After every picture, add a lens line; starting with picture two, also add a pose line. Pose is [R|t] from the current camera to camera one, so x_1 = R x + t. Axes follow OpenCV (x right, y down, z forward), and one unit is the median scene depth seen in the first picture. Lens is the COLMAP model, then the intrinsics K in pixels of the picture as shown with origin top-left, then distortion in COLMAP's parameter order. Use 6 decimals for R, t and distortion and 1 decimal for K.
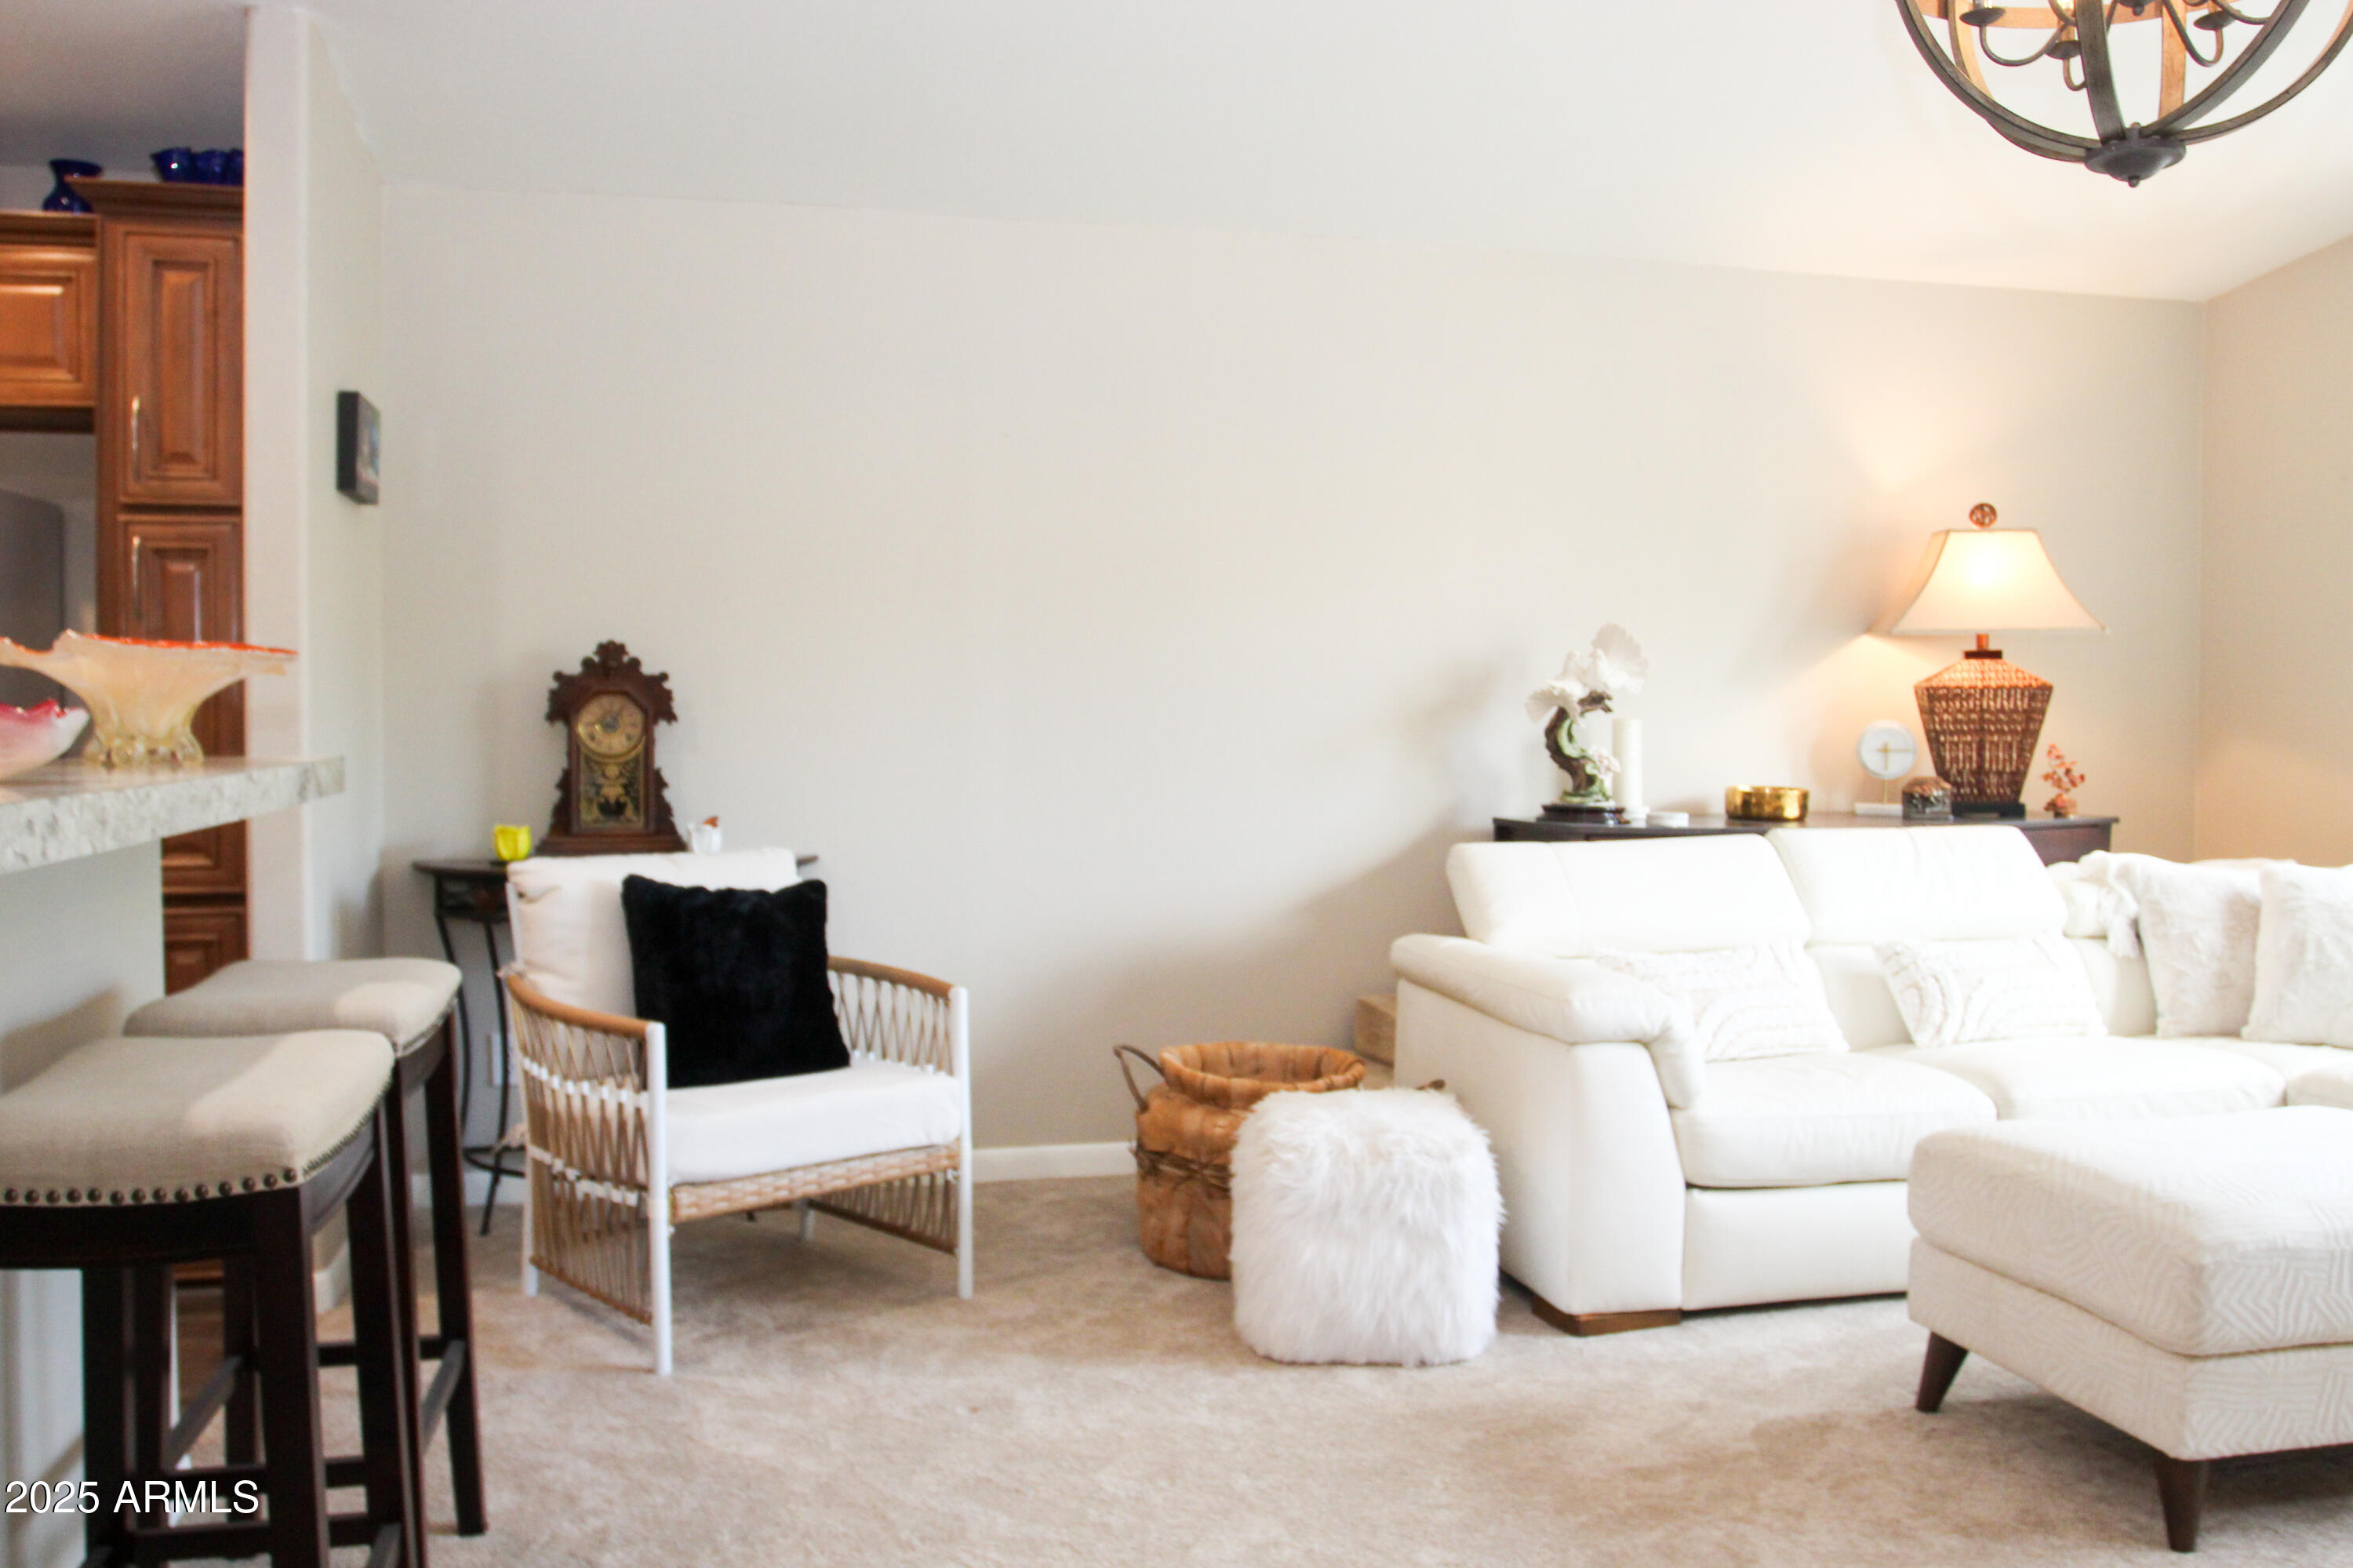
lens RADIAL K [[1875.2, 0, 1182.8], [0, 1875.2, 754.4], [0, 0, 1]] dist [-0.093951, 0.060615]
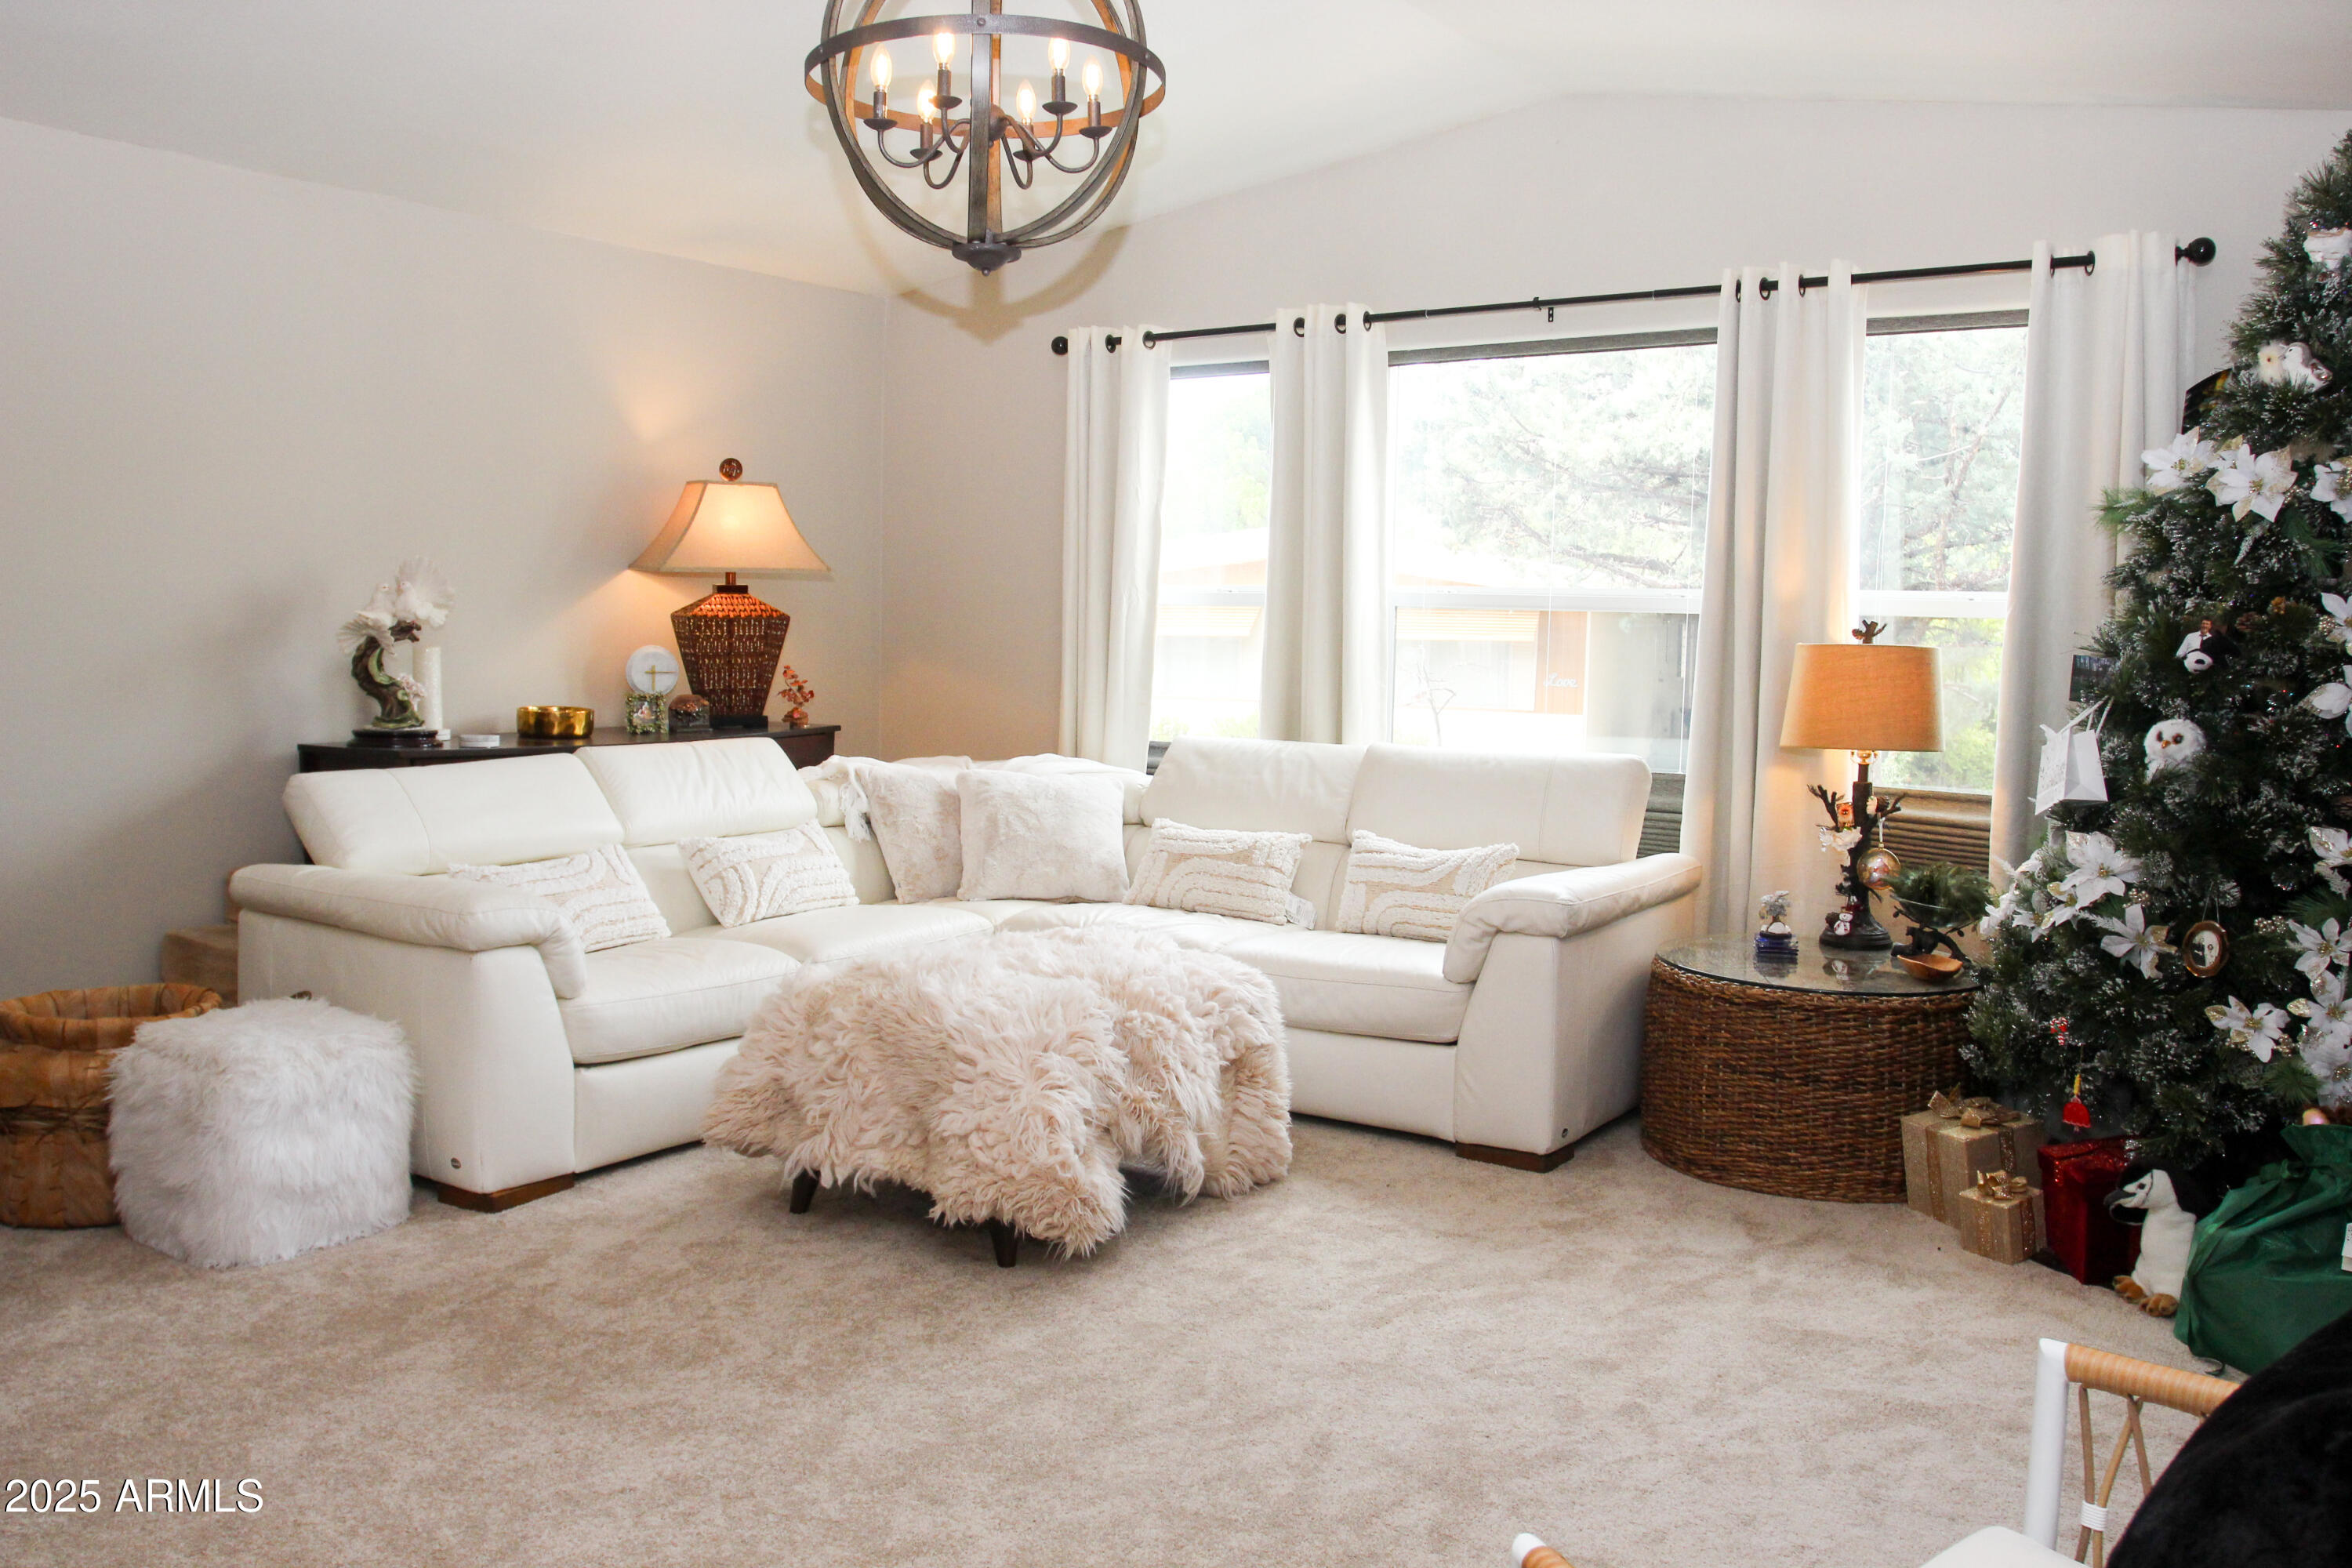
lens RADIAL K [[1874.3, 0, 1182.3], [0, 1874.3, 754.4], [0, 0, 1]] dist [-0.093951, 0.060615]
pose [[0.738311, -0.041145, 0.673204, -0.201199], [0.003314, 0.998347, 0.057382, -0.021963], [-0.674452, -0.040135, 0.737227, -0.082827]]
